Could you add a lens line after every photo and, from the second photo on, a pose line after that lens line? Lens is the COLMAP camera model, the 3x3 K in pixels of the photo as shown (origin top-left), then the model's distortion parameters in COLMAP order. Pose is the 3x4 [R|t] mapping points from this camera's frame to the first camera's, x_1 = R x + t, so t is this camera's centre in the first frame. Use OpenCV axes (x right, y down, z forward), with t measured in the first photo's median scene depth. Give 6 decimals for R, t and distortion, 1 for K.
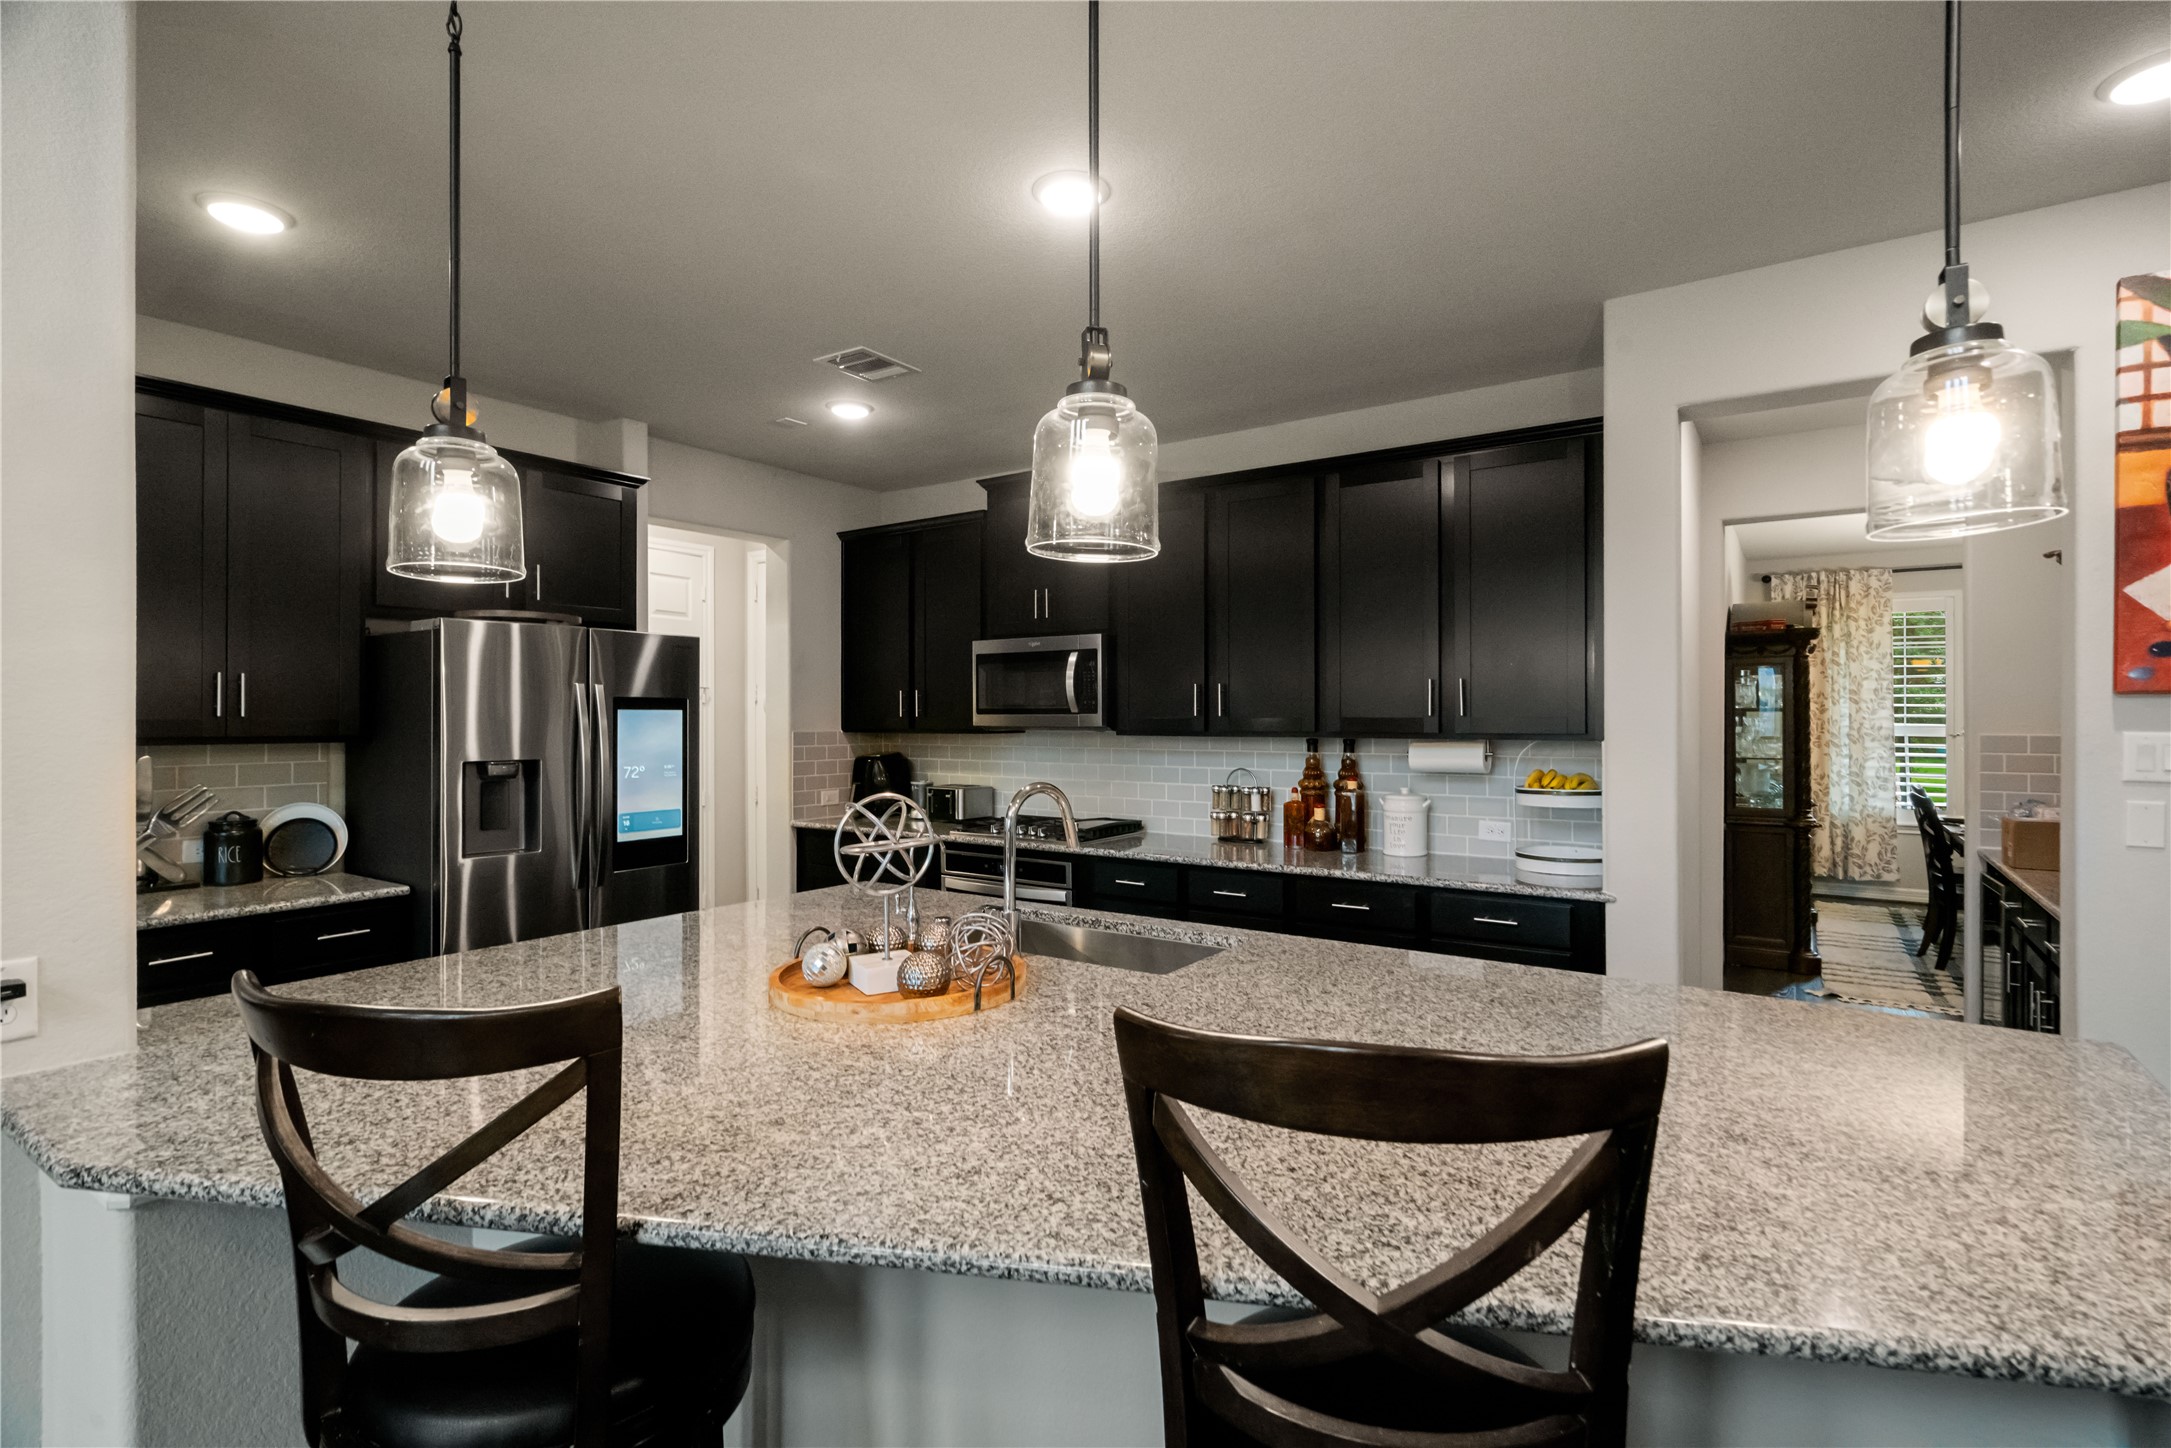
lens RADIAL K [[1023.7, 0, 1096.1], [0, 1023.7, 716.7], [0, 0, 1]] dist [-0.000326, 0.000013]
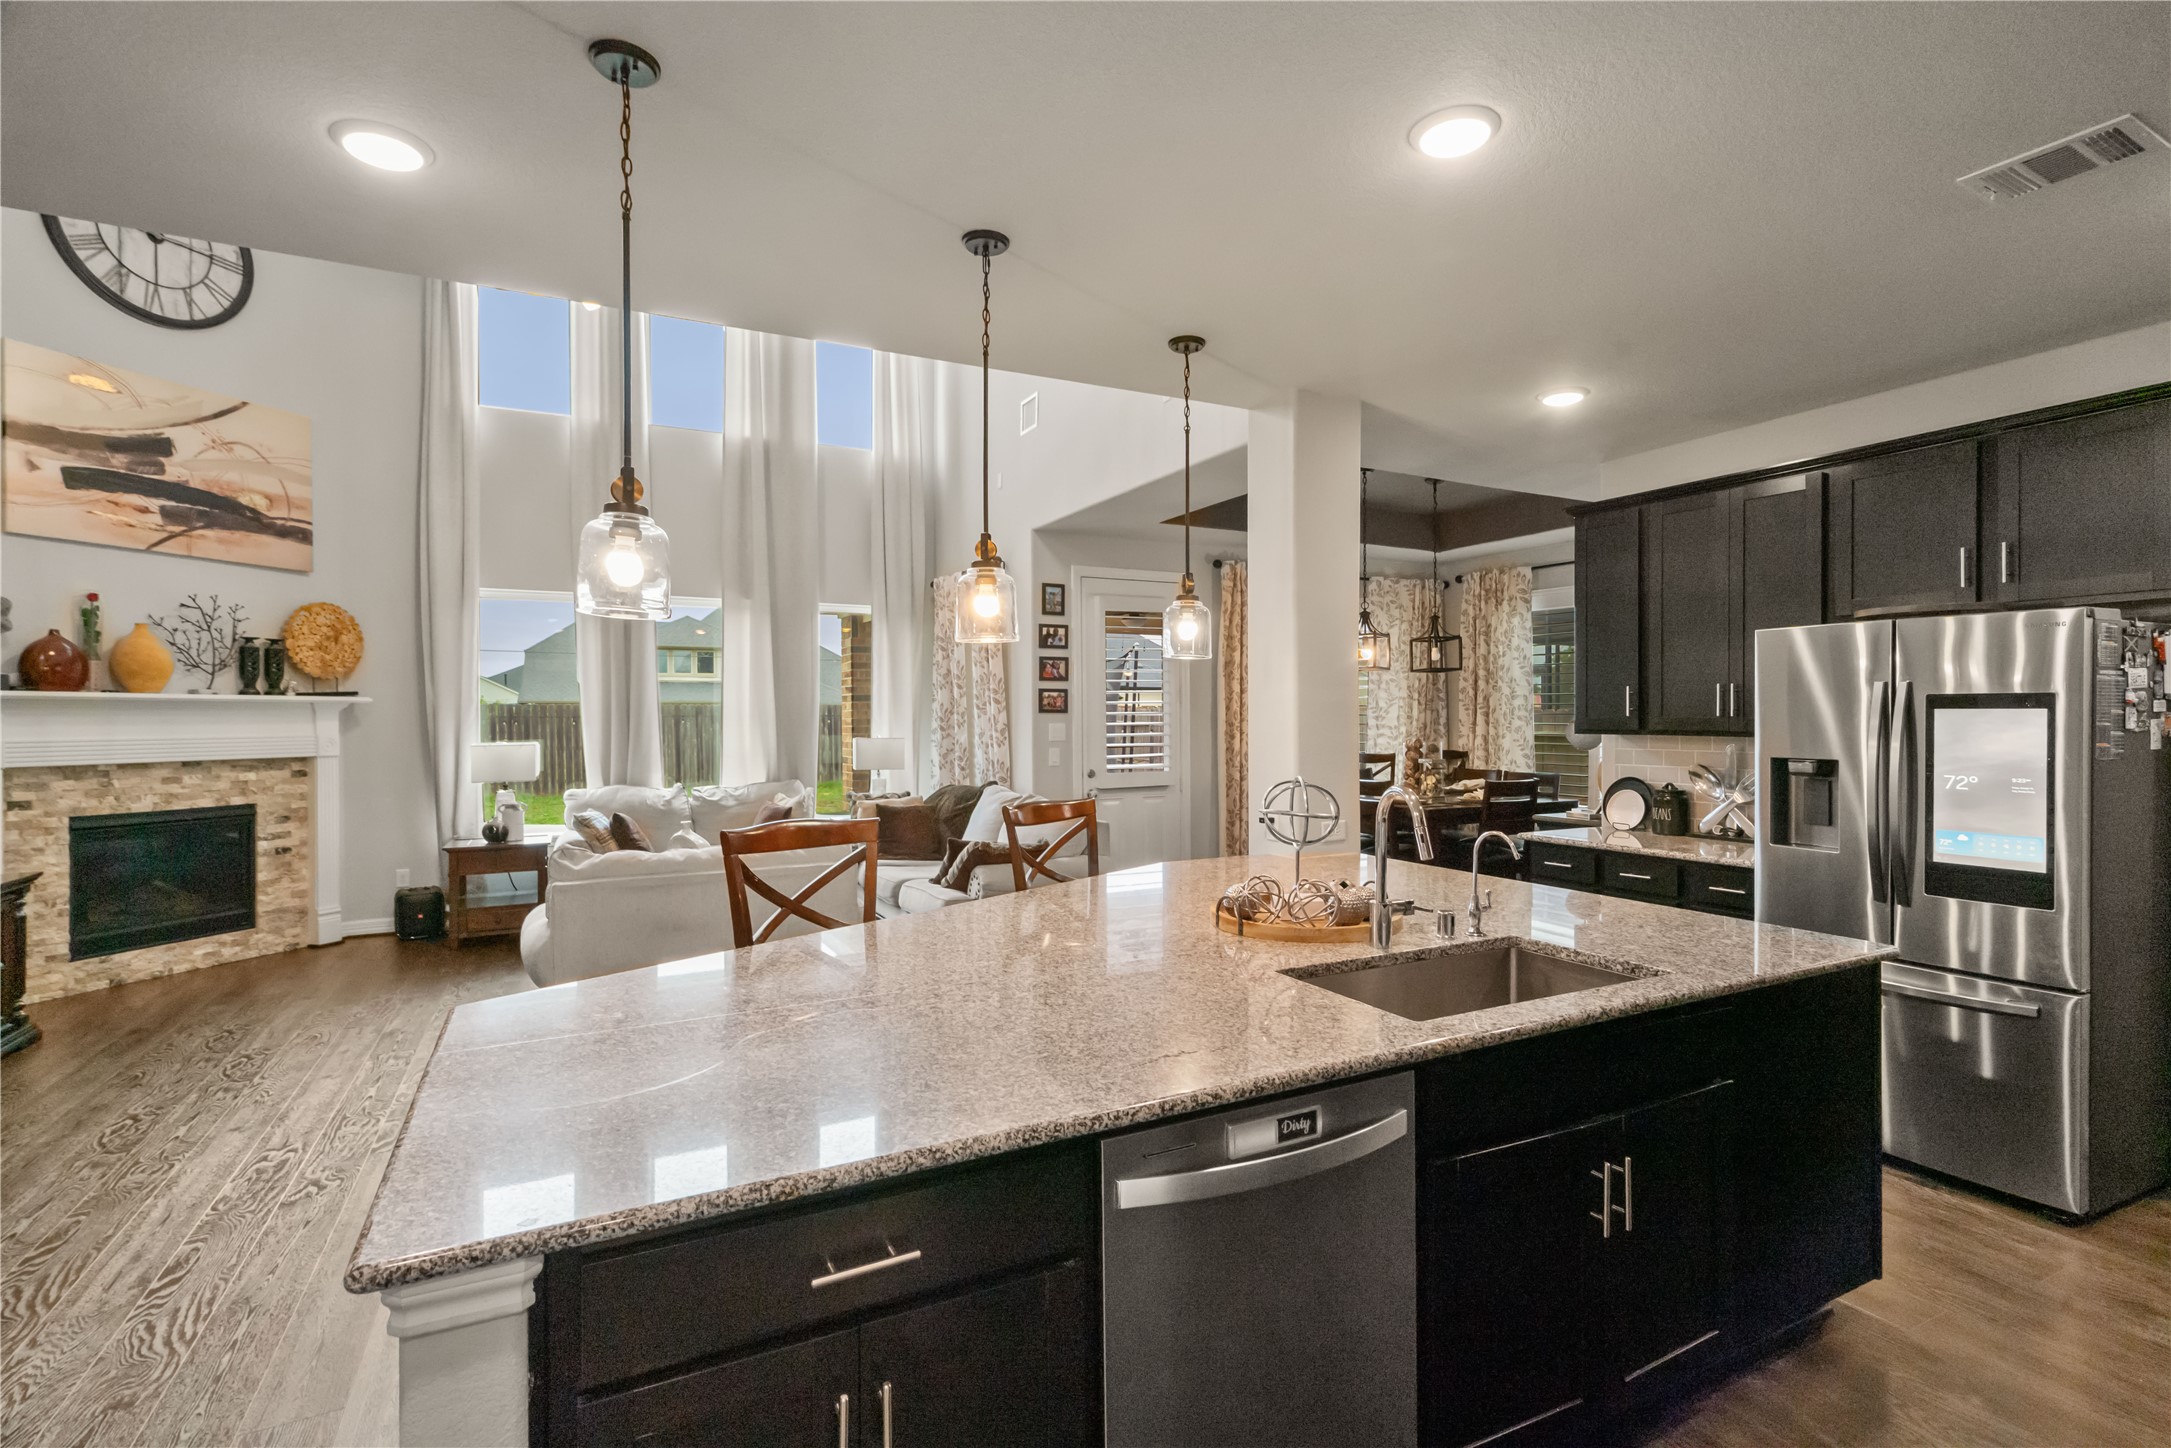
lens RADIAL K [[1023.7, 0, 1096.1], [0, 1023.7, 716.7], [0, 0, 1]] dist [-0.000326, 0.000013]
pose [[-0.472432, 0.006698, -0.881341, 0.734875], [0.001315, 0.999975, 0.006895, -0.008270], [0.881366, 0.002099, -0.472430, 0.925775]]
